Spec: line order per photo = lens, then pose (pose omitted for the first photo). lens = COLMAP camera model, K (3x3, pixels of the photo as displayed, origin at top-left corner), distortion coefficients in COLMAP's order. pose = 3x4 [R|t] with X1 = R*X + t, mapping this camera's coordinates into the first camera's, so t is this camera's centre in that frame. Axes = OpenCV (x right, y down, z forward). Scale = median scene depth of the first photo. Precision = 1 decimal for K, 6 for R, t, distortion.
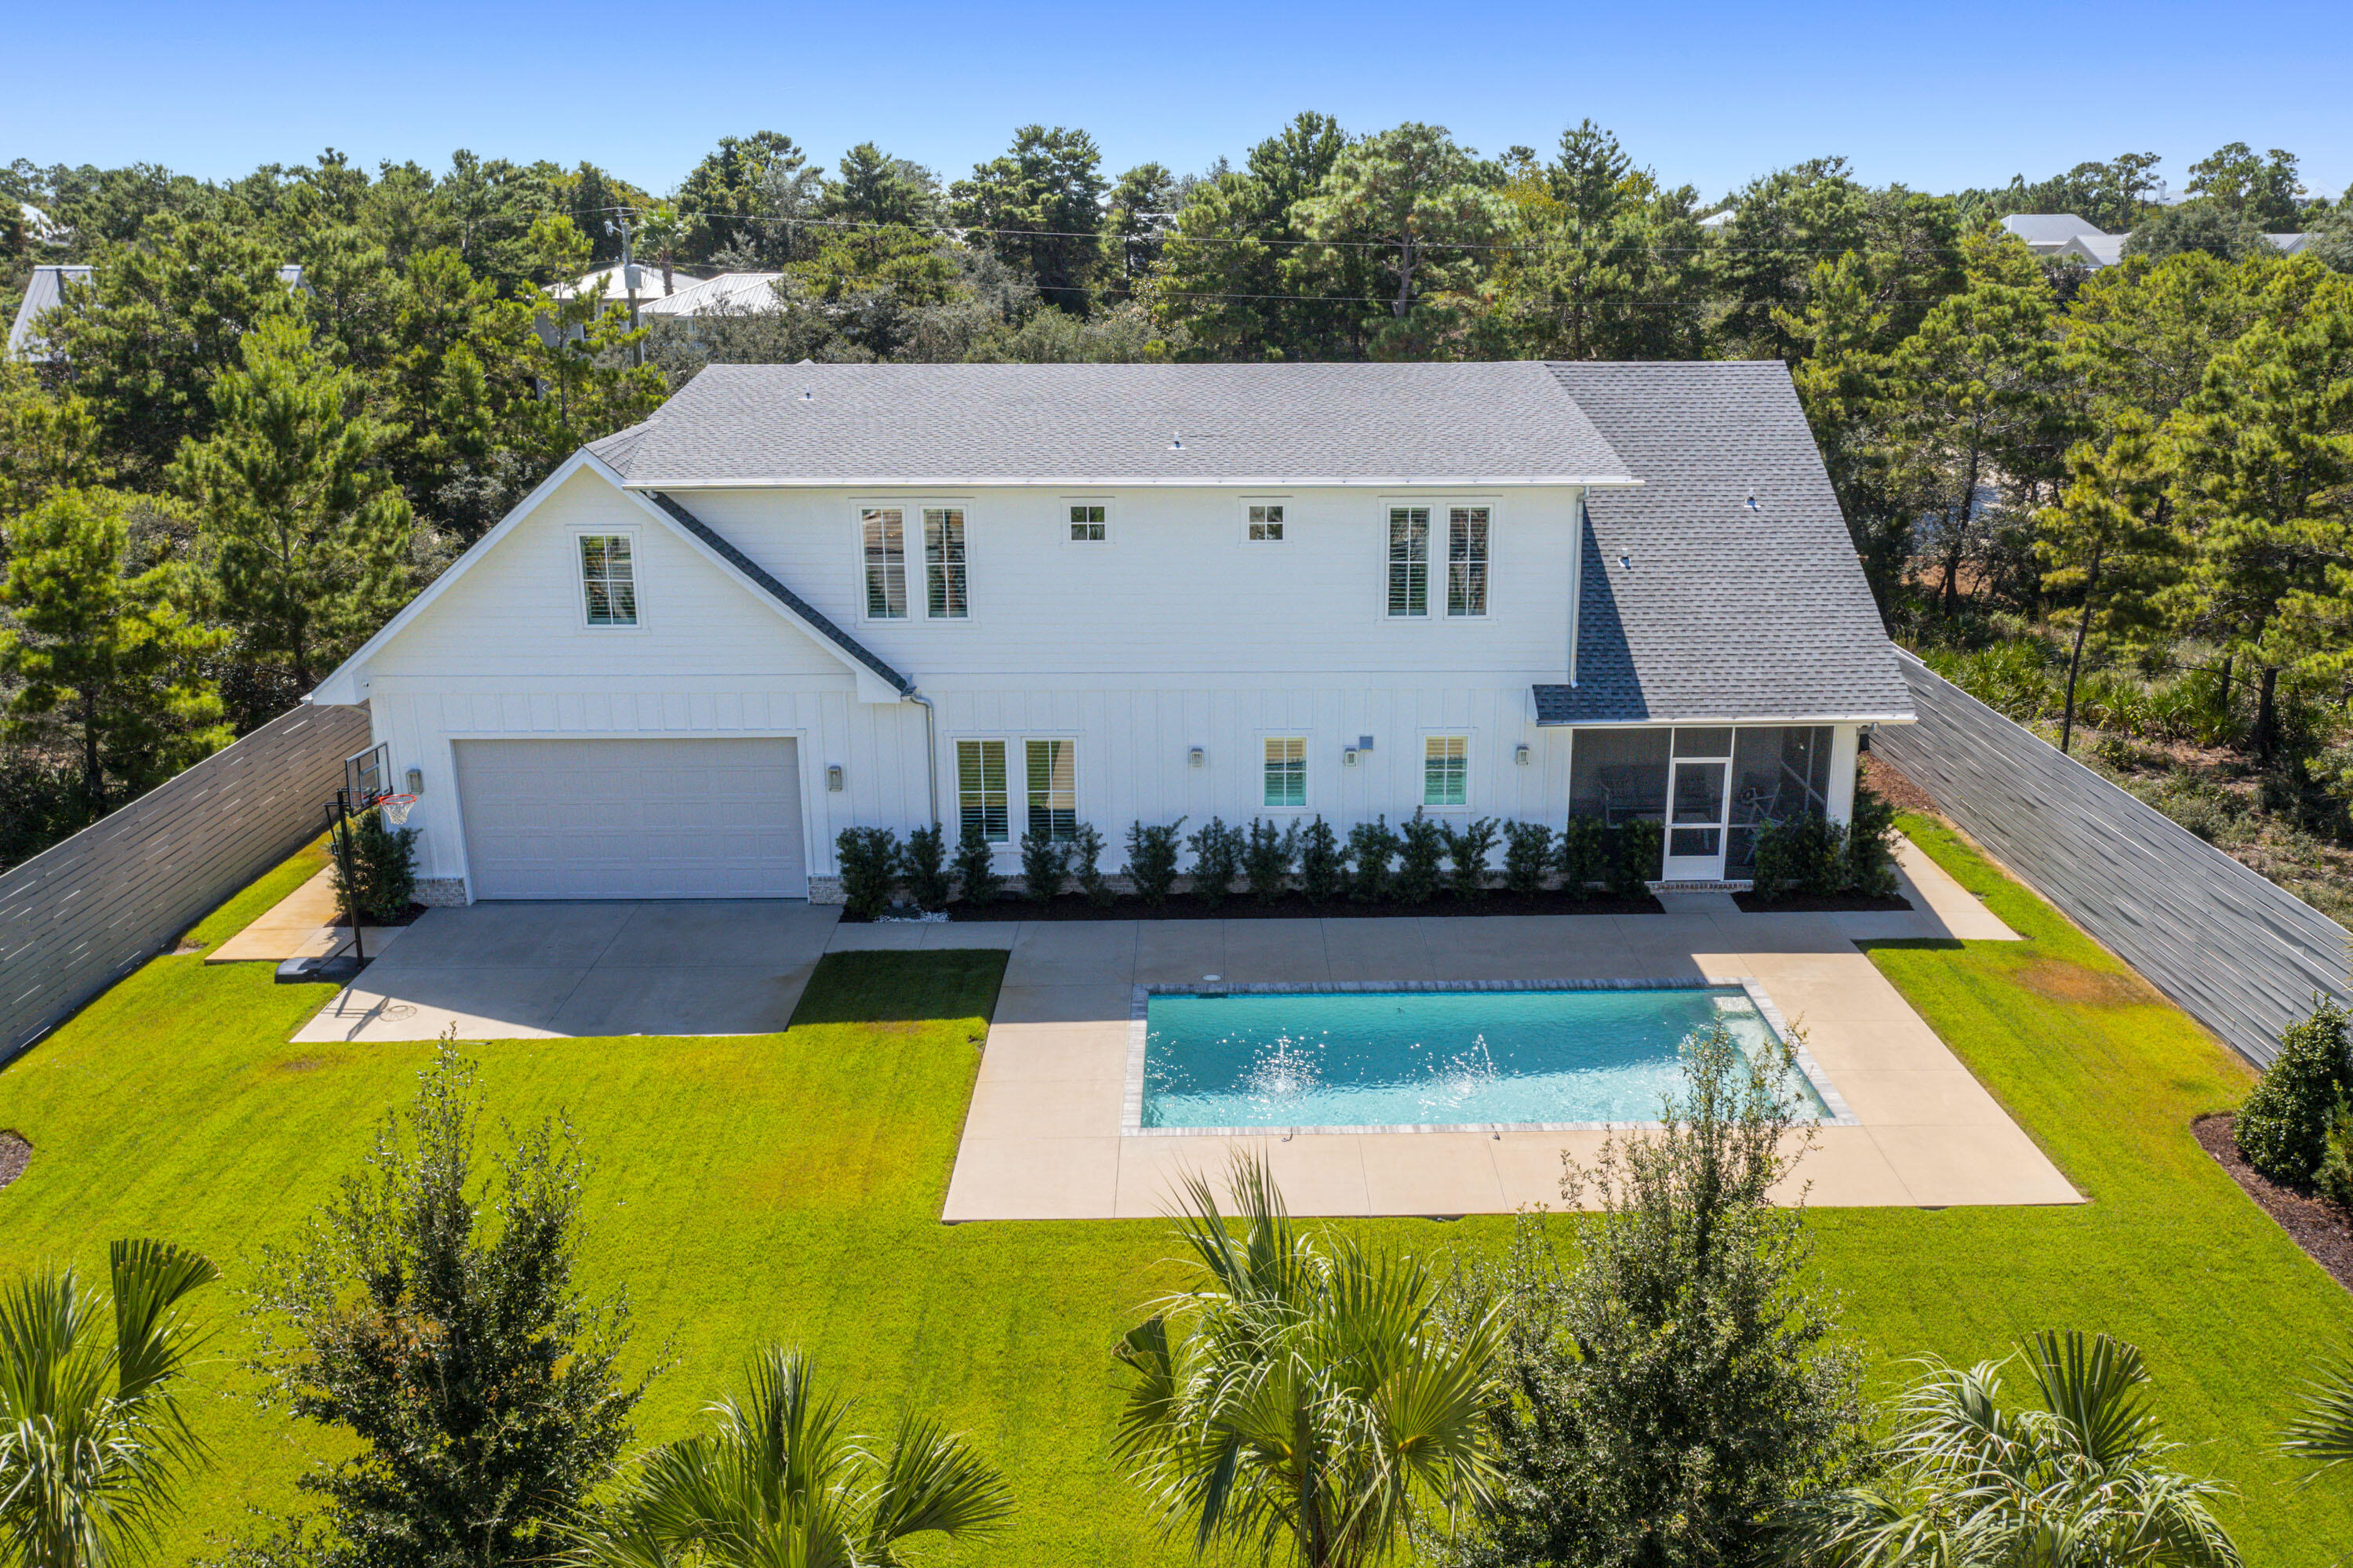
lens RADIAL K [[1916.1, 0, 1211.3], [0, 1916.1, 777.0], [0, 0, 1]] dist [0.006151, 0.005135]
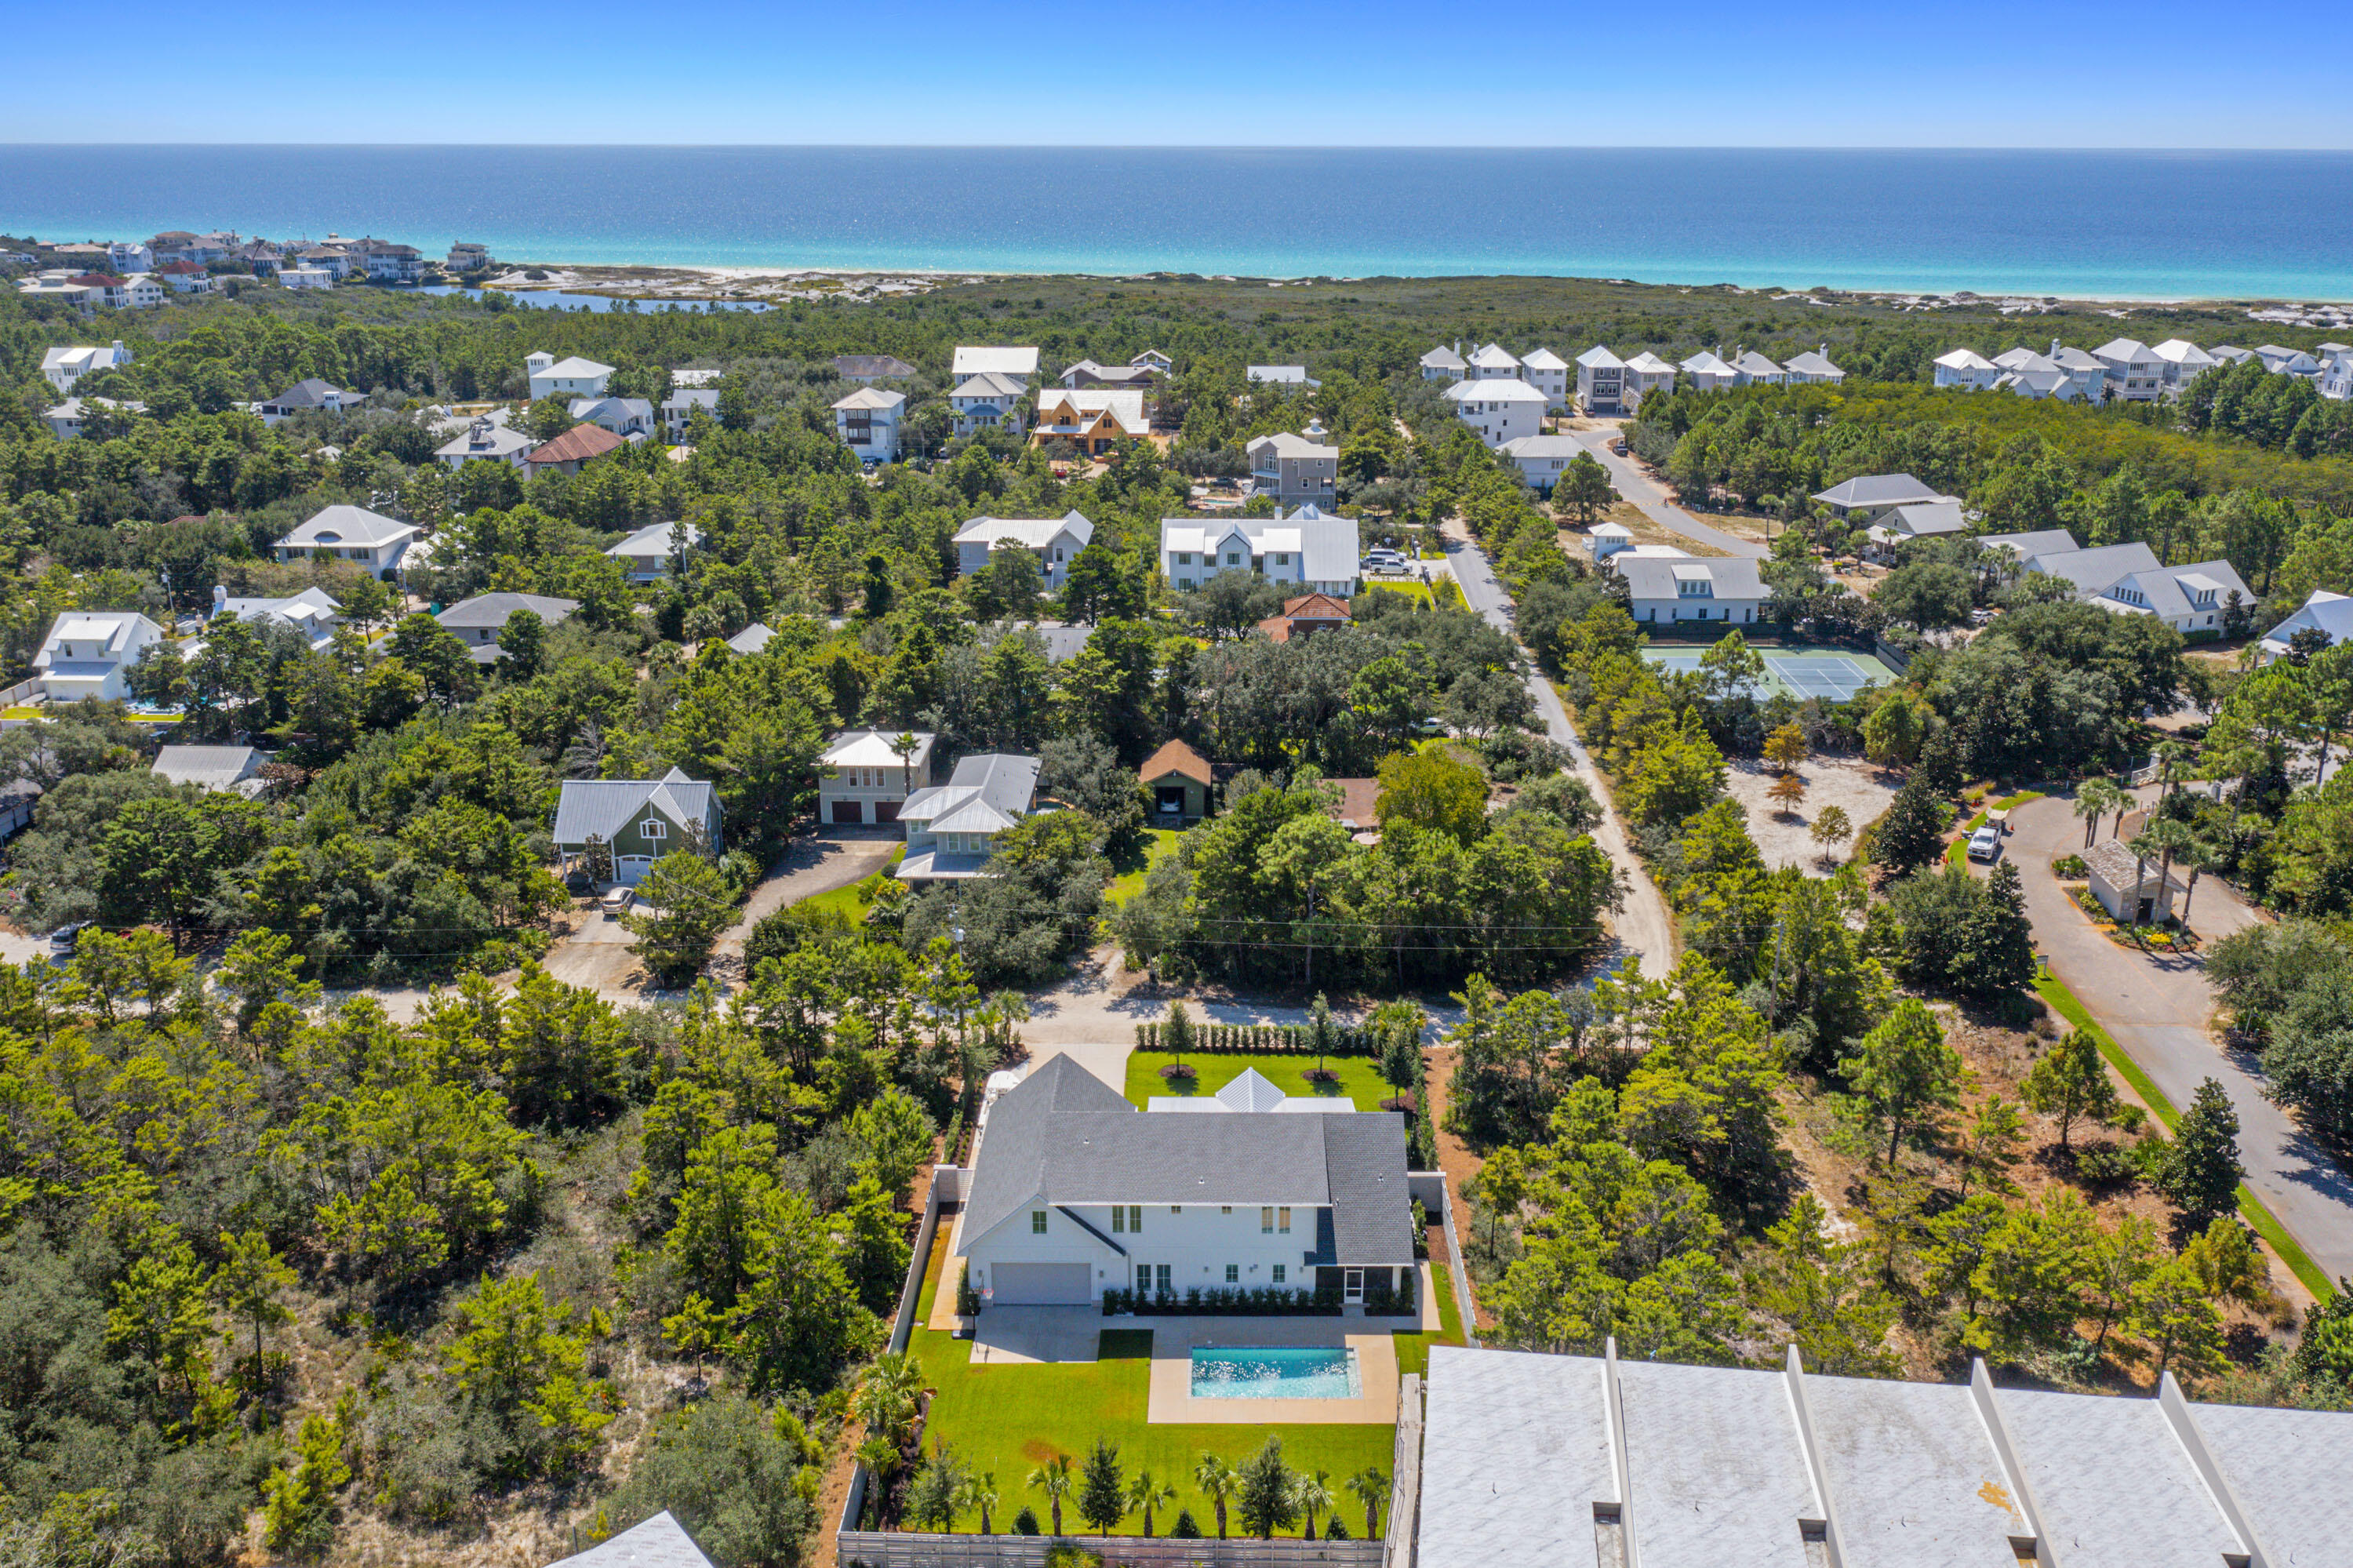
lens RADIAL K [[1927.1, 0, 1170.9], [0, 1927.1, 781.8], [0, 0, 1]] dist [-0.017839, 0.010763]
pose [[0.999727, 0.008724, -0.021676, -0.004450], [-0.008220, 0.999697, 0.023199, -0.986331], [0.021871, -0.023014, 0.999496, -2.487757]]
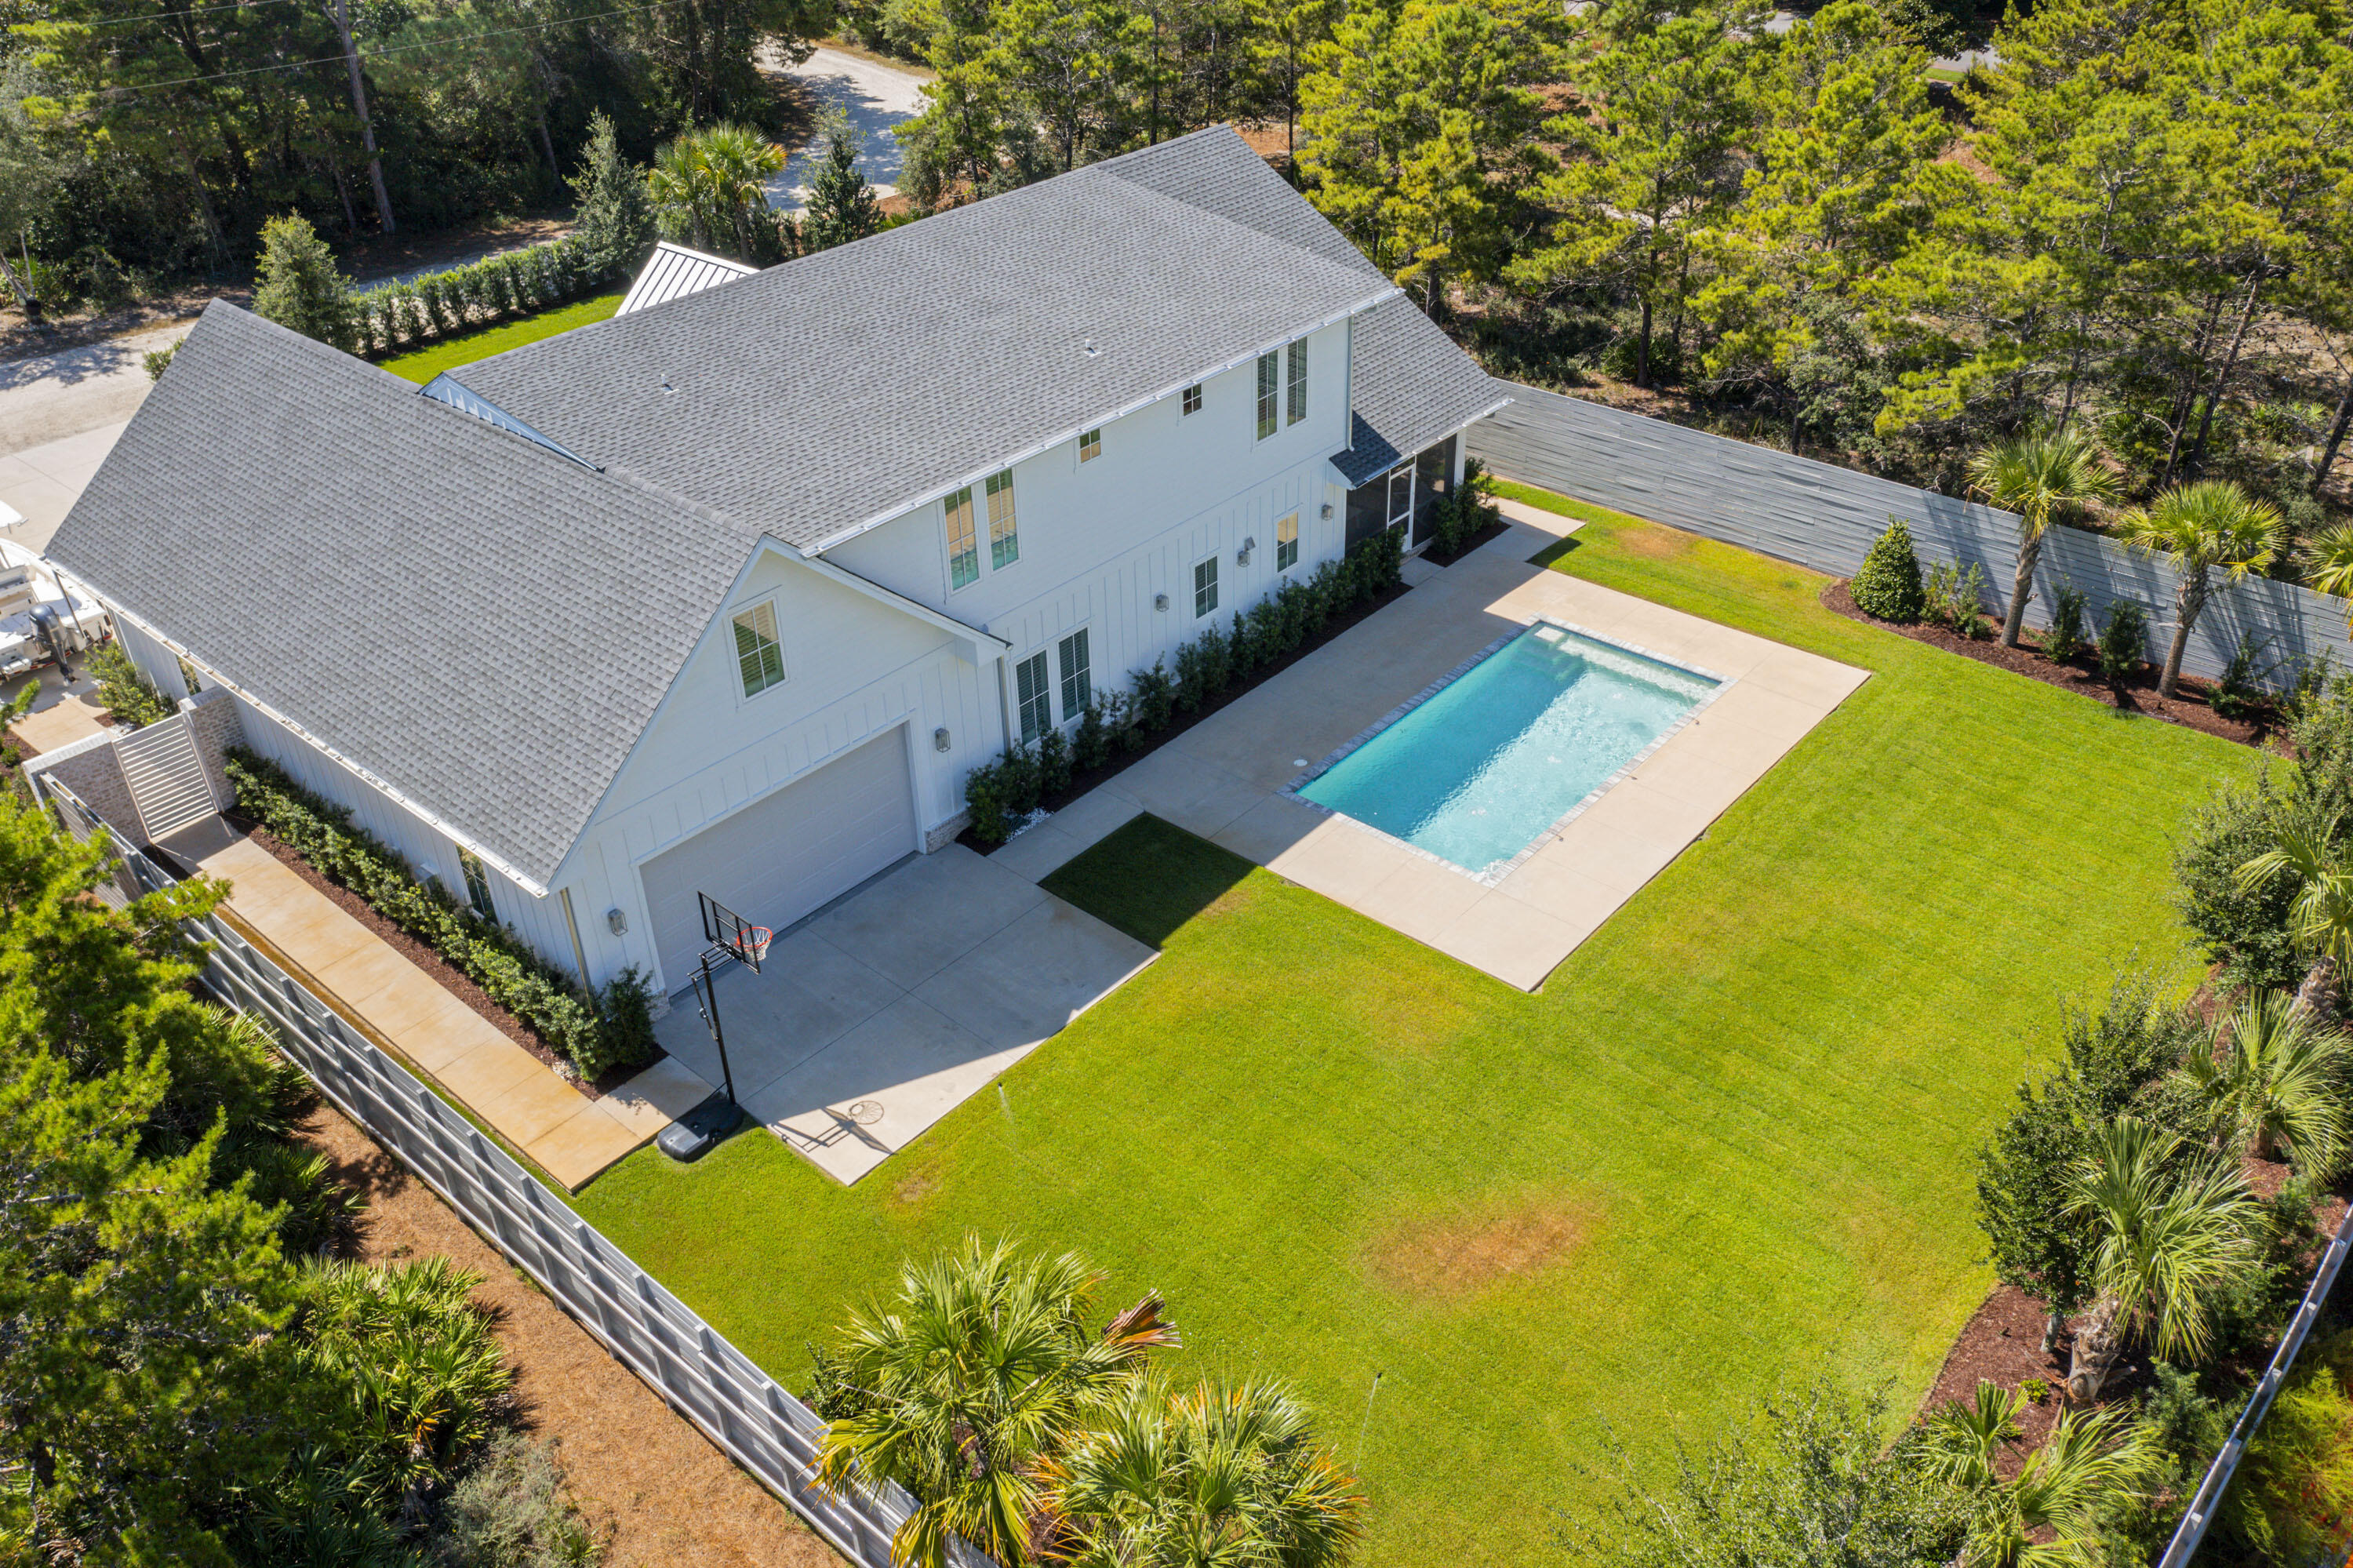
lens RADIAL K [[1864.2, 0, 1176.5], [0, 1864.2, 784.0], [0, 0, 1]] dist [-0.018969, 0.008843]
pose [[0.666086, -0.417543, 0.618051, -0.784917], [0.232979, 0.903636, 0.359392, -0.330753], [-0.708555, -0.095393, 0.699178, 0.171004]]
